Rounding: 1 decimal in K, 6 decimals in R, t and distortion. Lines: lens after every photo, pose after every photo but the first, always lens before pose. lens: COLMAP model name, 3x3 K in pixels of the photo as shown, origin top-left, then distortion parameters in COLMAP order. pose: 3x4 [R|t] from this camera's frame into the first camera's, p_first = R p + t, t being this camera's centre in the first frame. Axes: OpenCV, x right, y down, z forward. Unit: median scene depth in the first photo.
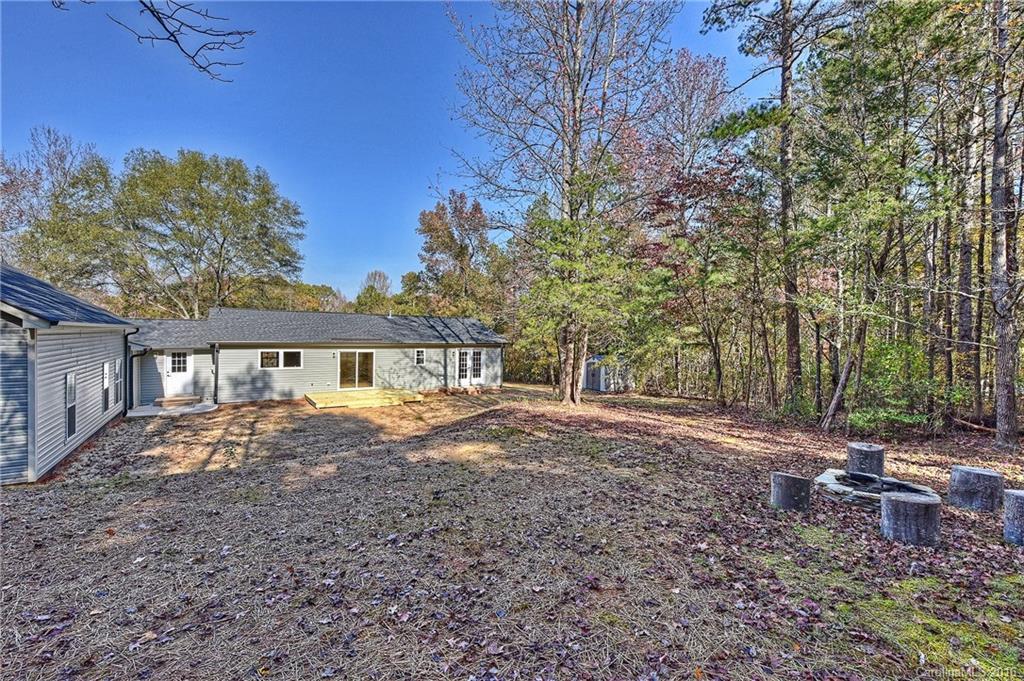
lens RADIAL K [[458.2, 0, 511.0], [0, 458.2, 336.8], [0, 0, 1]] dist [0.012923, -0.001756]
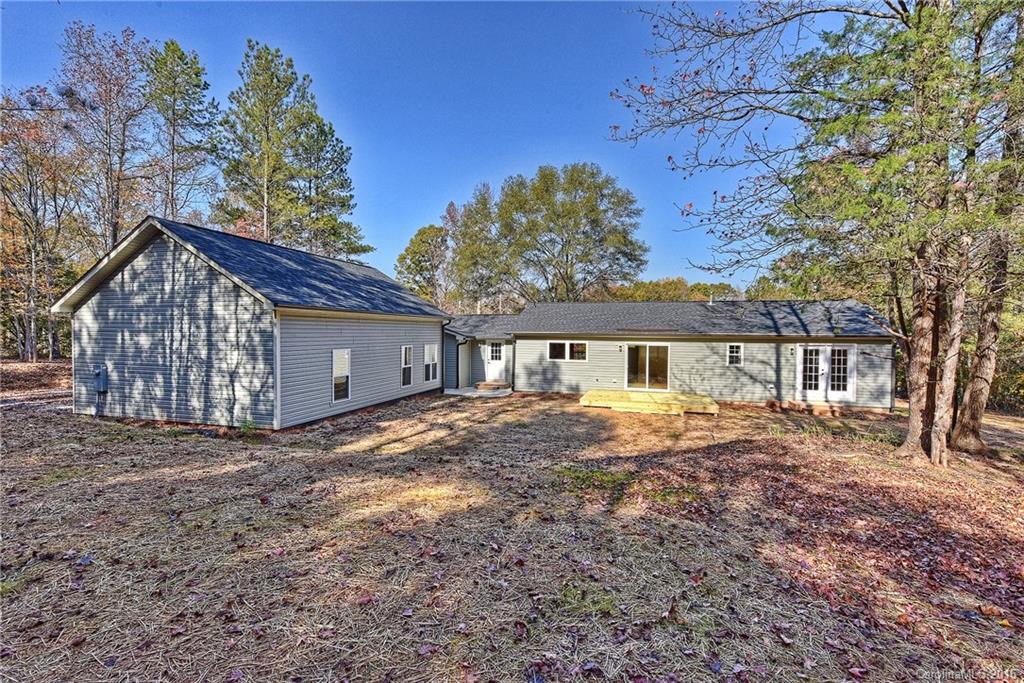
lens RADIAL K [[458.2, 0, 507.6], [0, 458.2, 342.4], [0, 0, 1]] dist [0.012923, -0.001756]
pose [[0.632489, 0.006756, -0.774540, 0.137533], [-0.004985, 0.999977, 0.004651, 0.023450], [0.774553, 0.000919, 0.632508, 0.262254]]
